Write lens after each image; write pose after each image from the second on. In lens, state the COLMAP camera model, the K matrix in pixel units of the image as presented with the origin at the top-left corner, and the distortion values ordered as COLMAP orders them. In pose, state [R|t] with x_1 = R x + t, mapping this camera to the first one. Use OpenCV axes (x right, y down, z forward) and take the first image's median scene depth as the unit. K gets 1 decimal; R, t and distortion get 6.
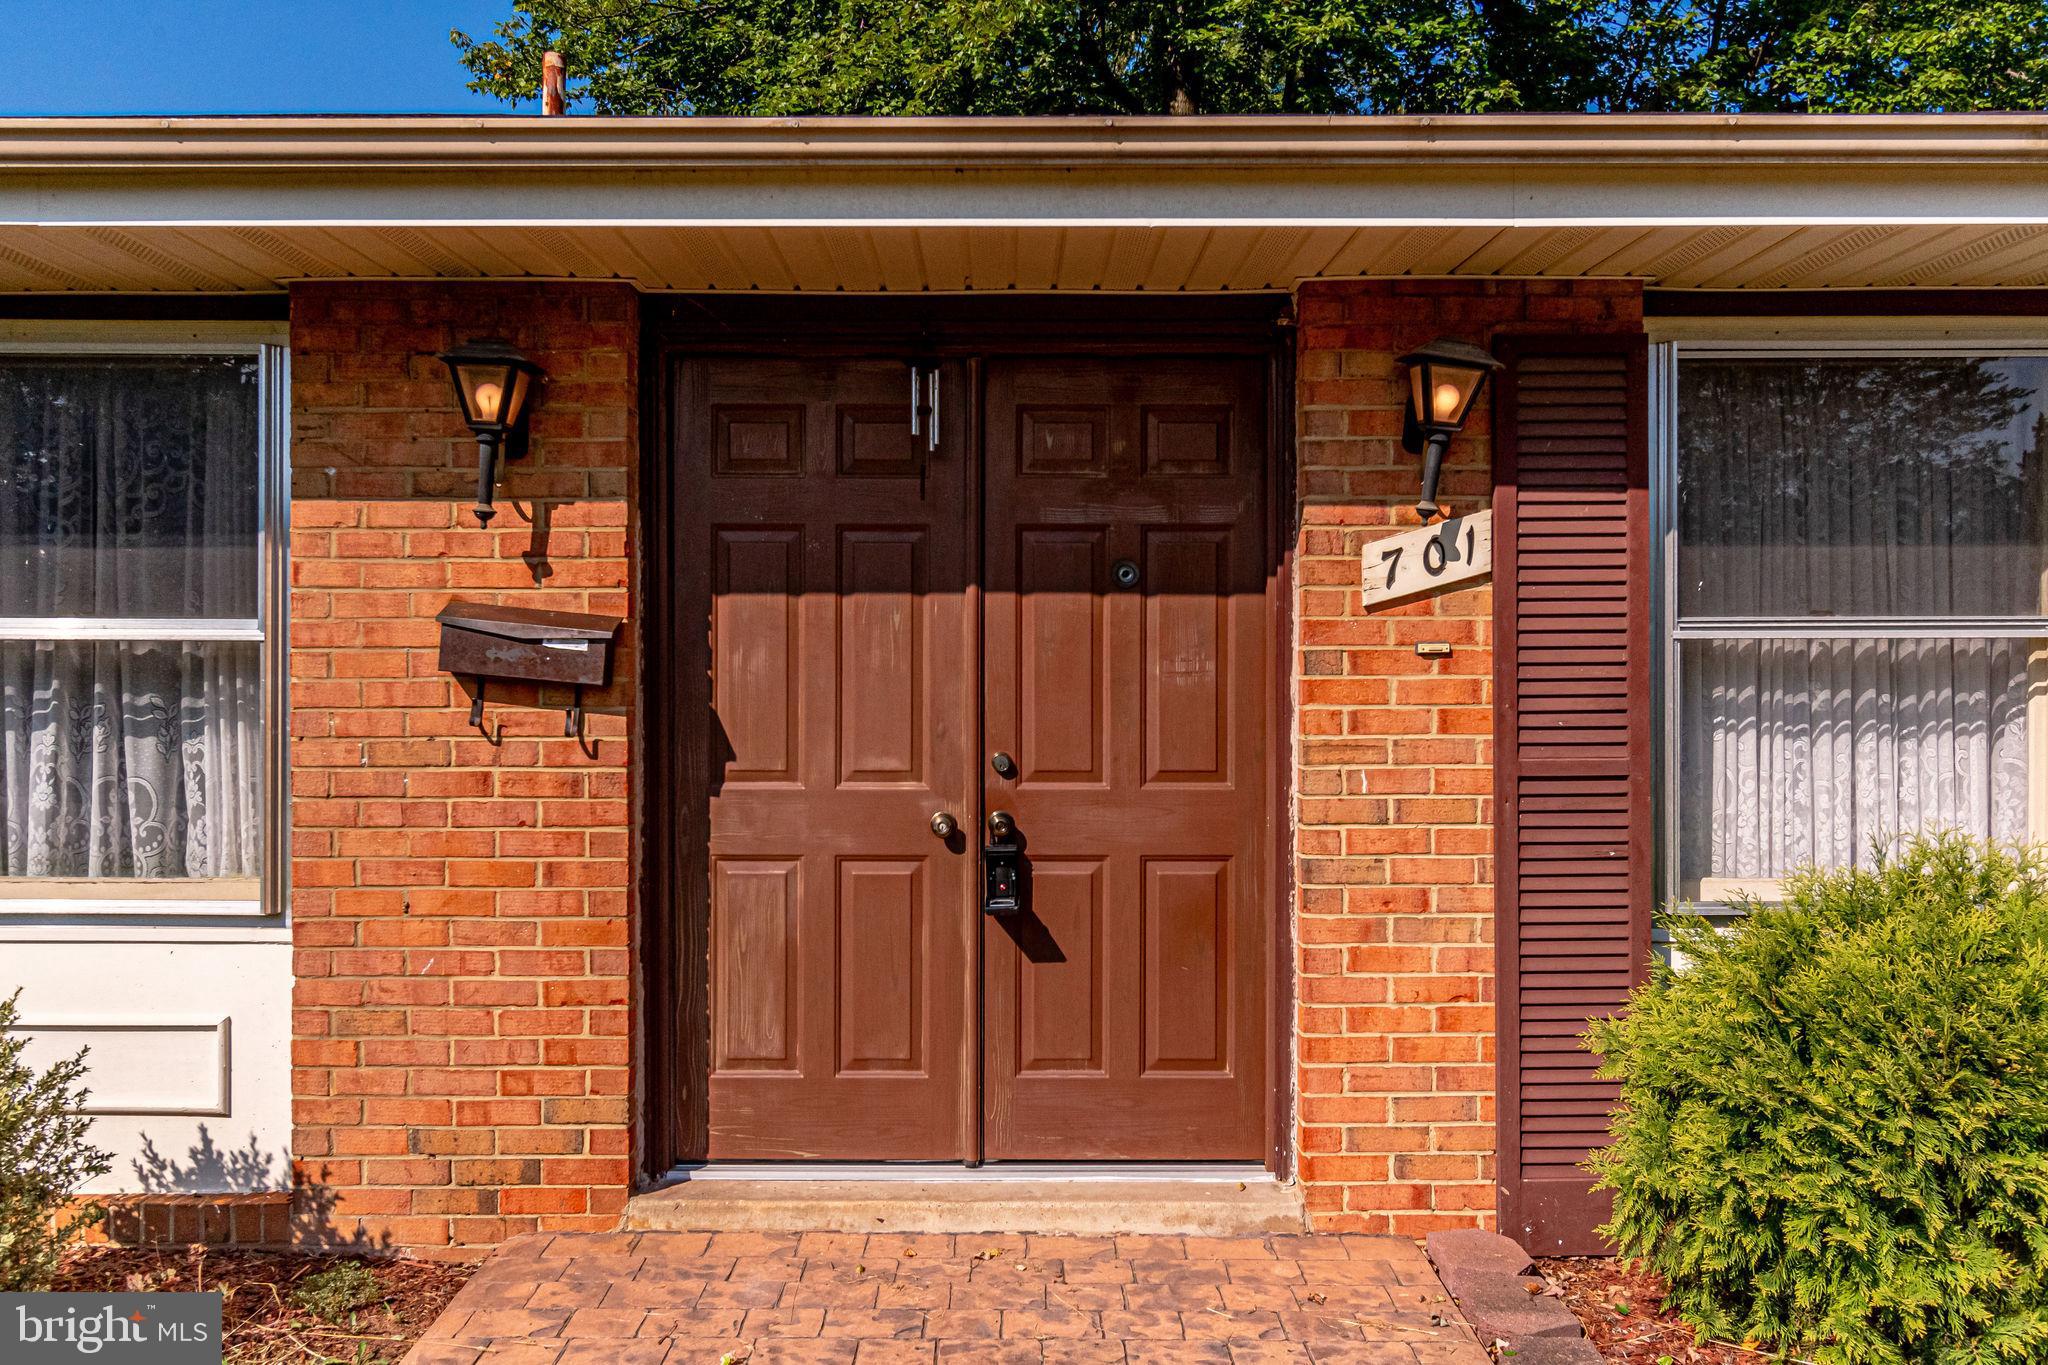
lens RADIAL K [[1570.3, 0, 1024.0], [0, 1570.3, 682.5], [0, 0, 1]] dist [0.003633, 0.000723]
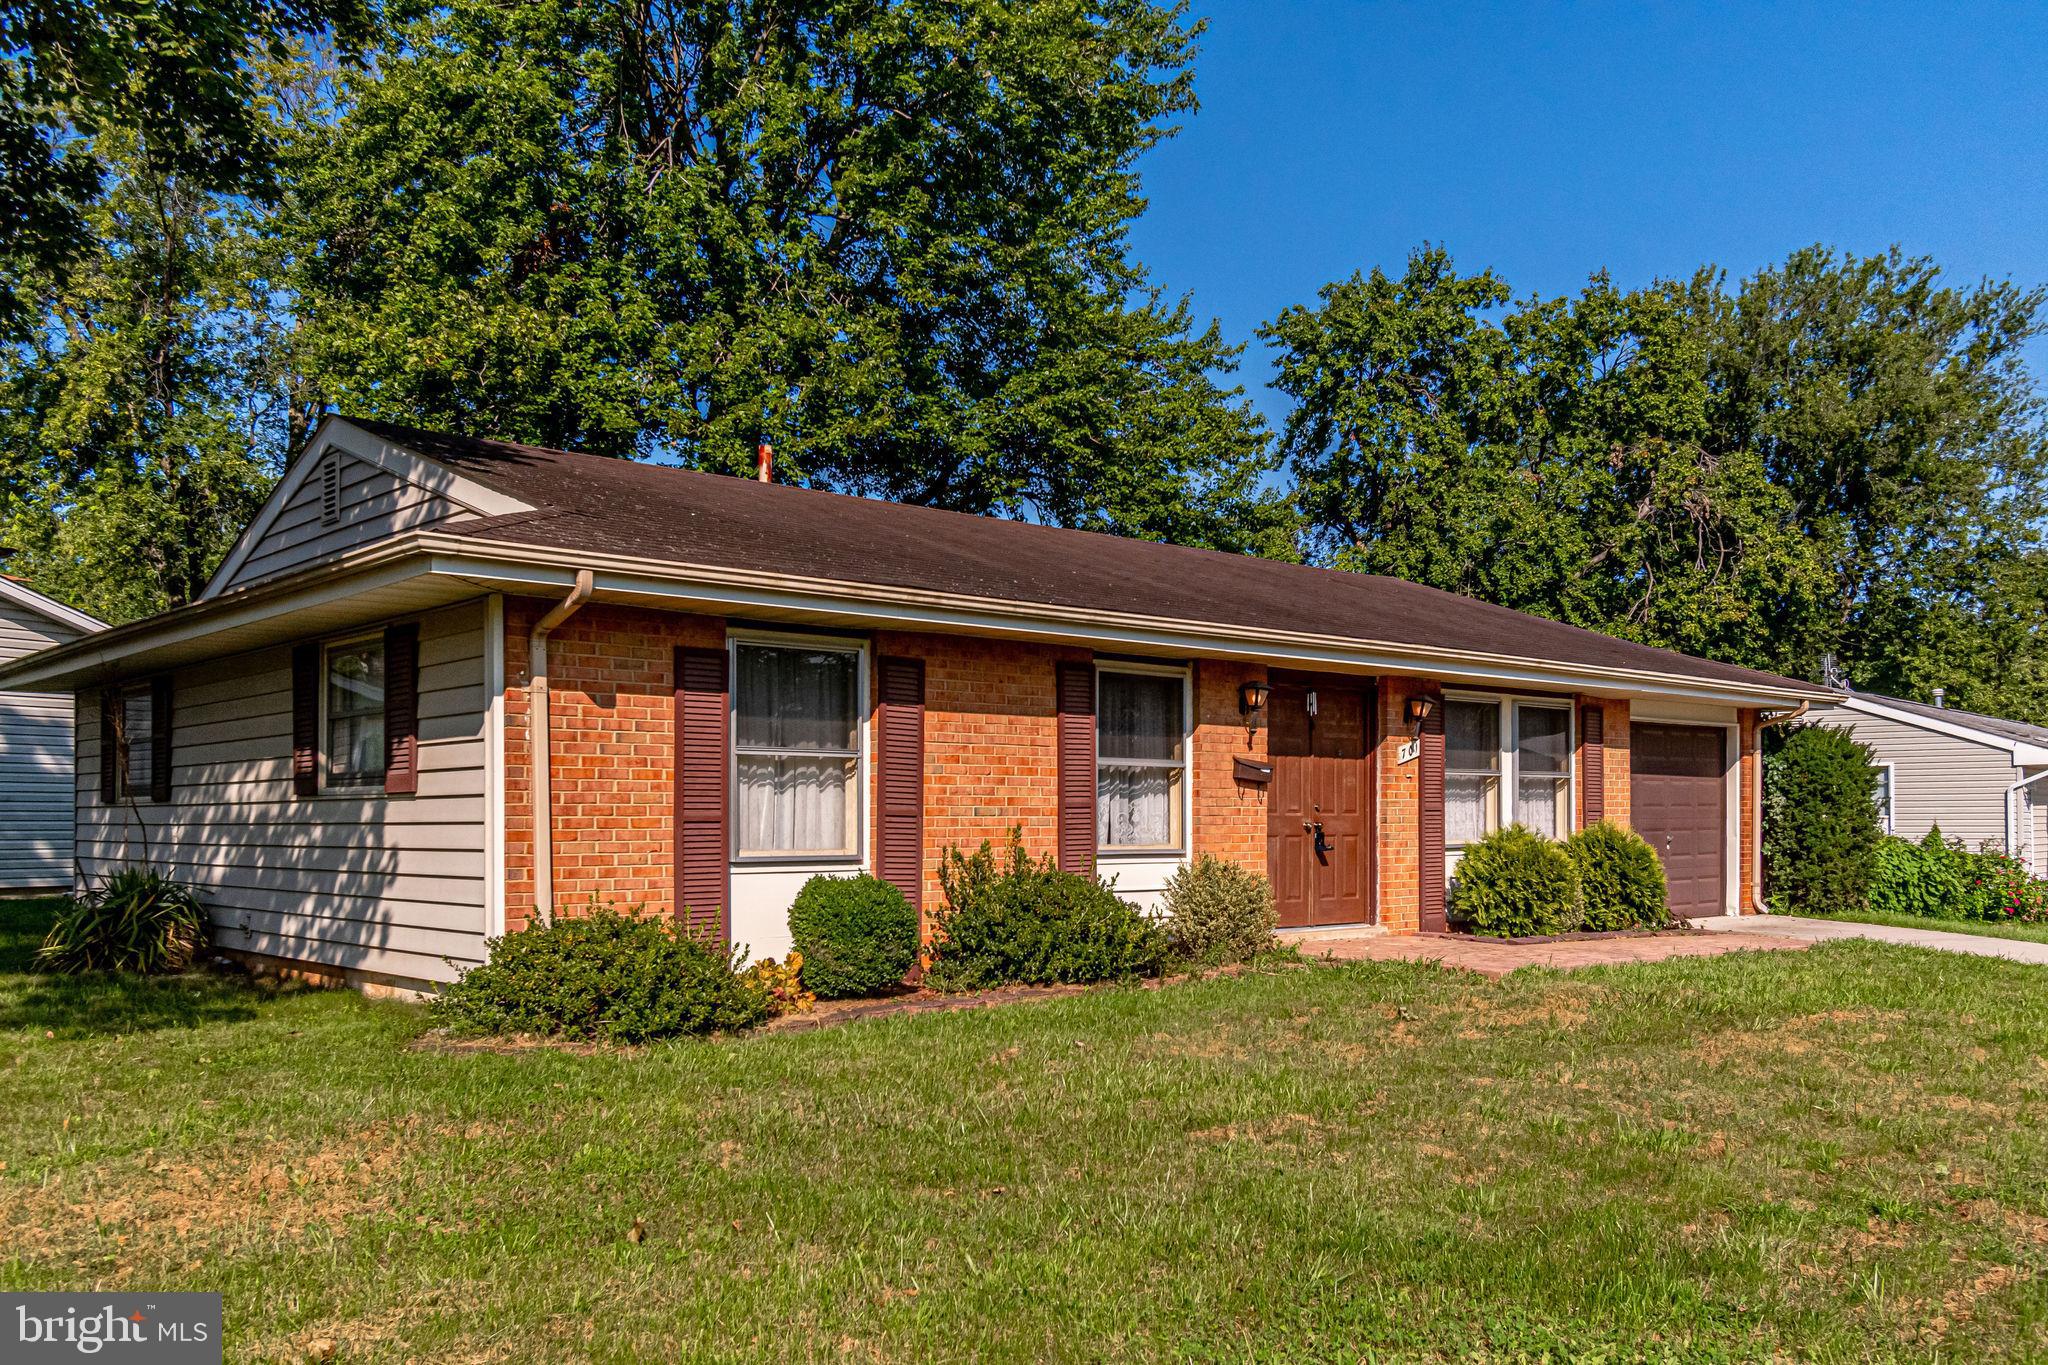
lens RADIAL K [[1570.3, 0, 1024.0], [0, 1570.3, 682.5], [0, 0, 1]] dist [0.003633, 0.000723]
pose [[0.716584, 0.053250, 0.695465, -2.929296], [0.001885, 0.996930, -0.078276, 0.048930], [-0.697498, 0.057402, 0.714284, -1.021856]]
